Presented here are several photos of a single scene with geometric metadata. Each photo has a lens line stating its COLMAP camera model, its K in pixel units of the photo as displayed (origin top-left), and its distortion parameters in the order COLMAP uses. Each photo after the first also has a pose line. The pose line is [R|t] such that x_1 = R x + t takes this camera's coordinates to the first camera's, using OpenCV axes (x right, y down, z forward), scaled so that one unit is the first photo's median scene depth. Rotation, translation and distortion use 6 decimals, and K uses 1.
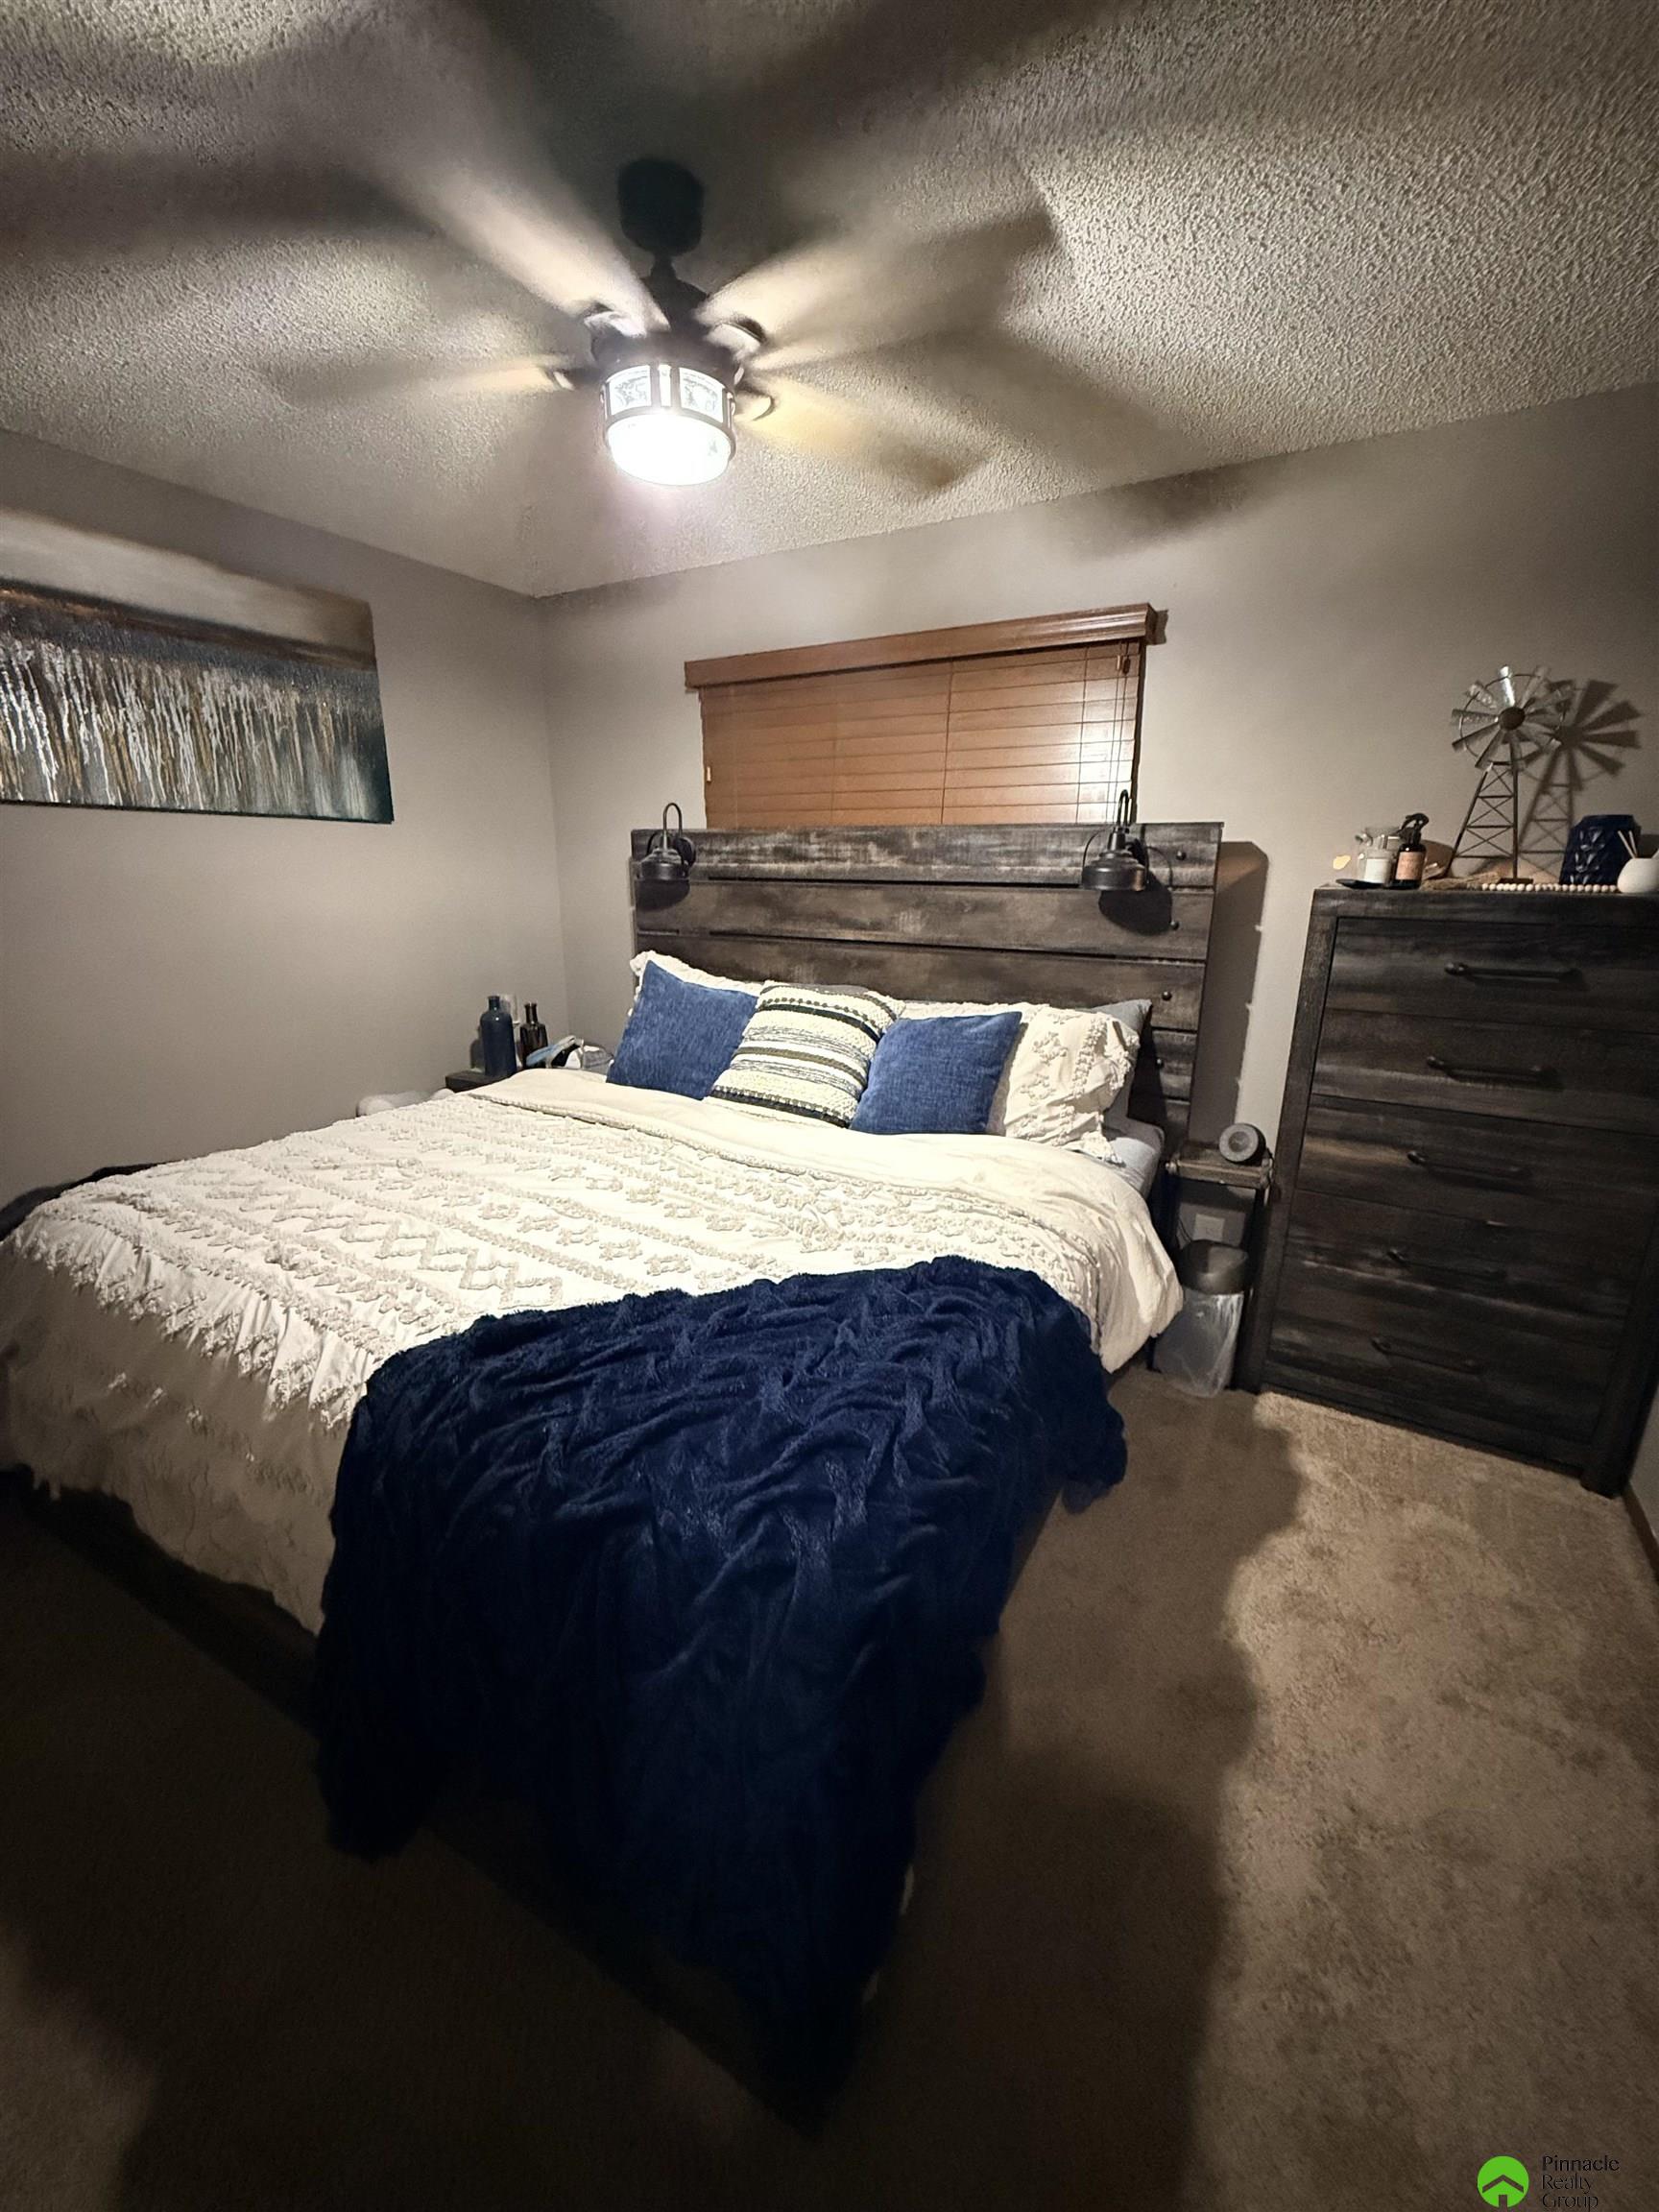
lens RADIAL K [[878.2, 0, 831.8], [0, 878.2, 1102.1], [0, 0, 1]] dist [-0.001762, 0.000737]
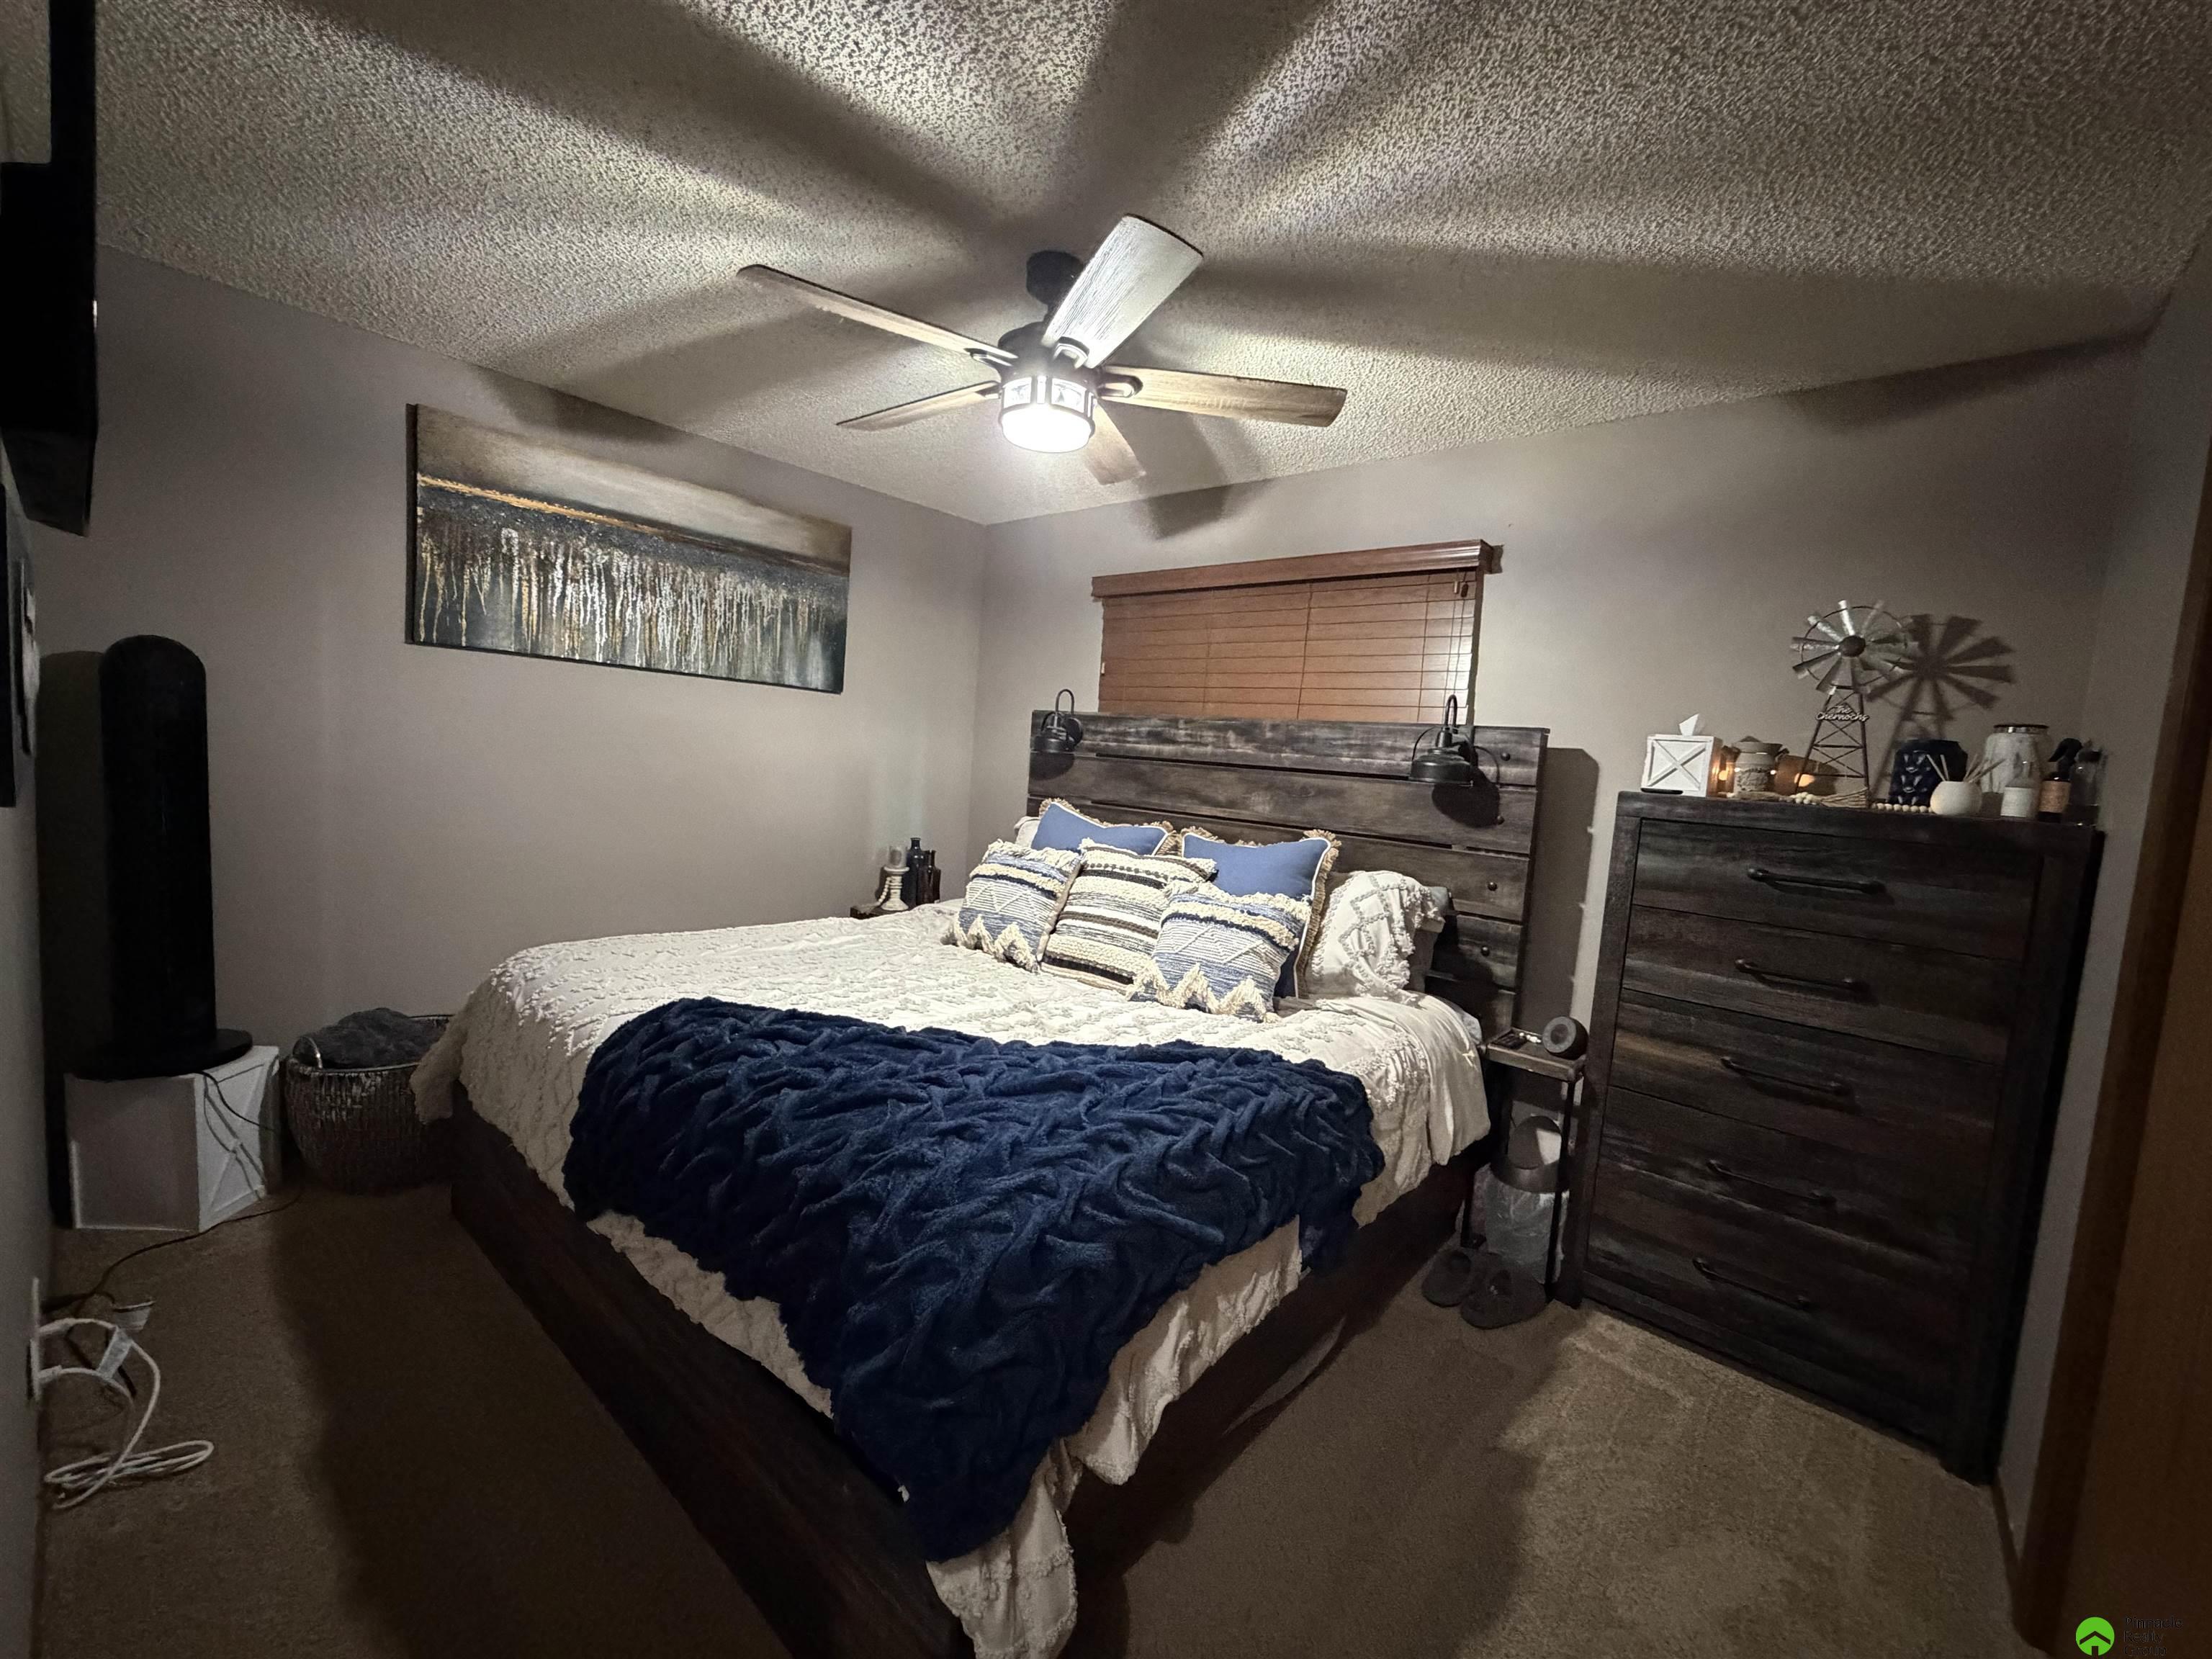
lens RADIAL K [[880.3, 0, 1097.6], [0, 880.3, 833.6], [0, 0, 1]] dist [0.003953, -0.000268]
pose [[0.979228, 0.080390, -0.186147, 0.115315], [-0.112752, 0.978907, -0.170374, 0.051316], [0.168524, 0.187824, 0.967637, -0.108818]]
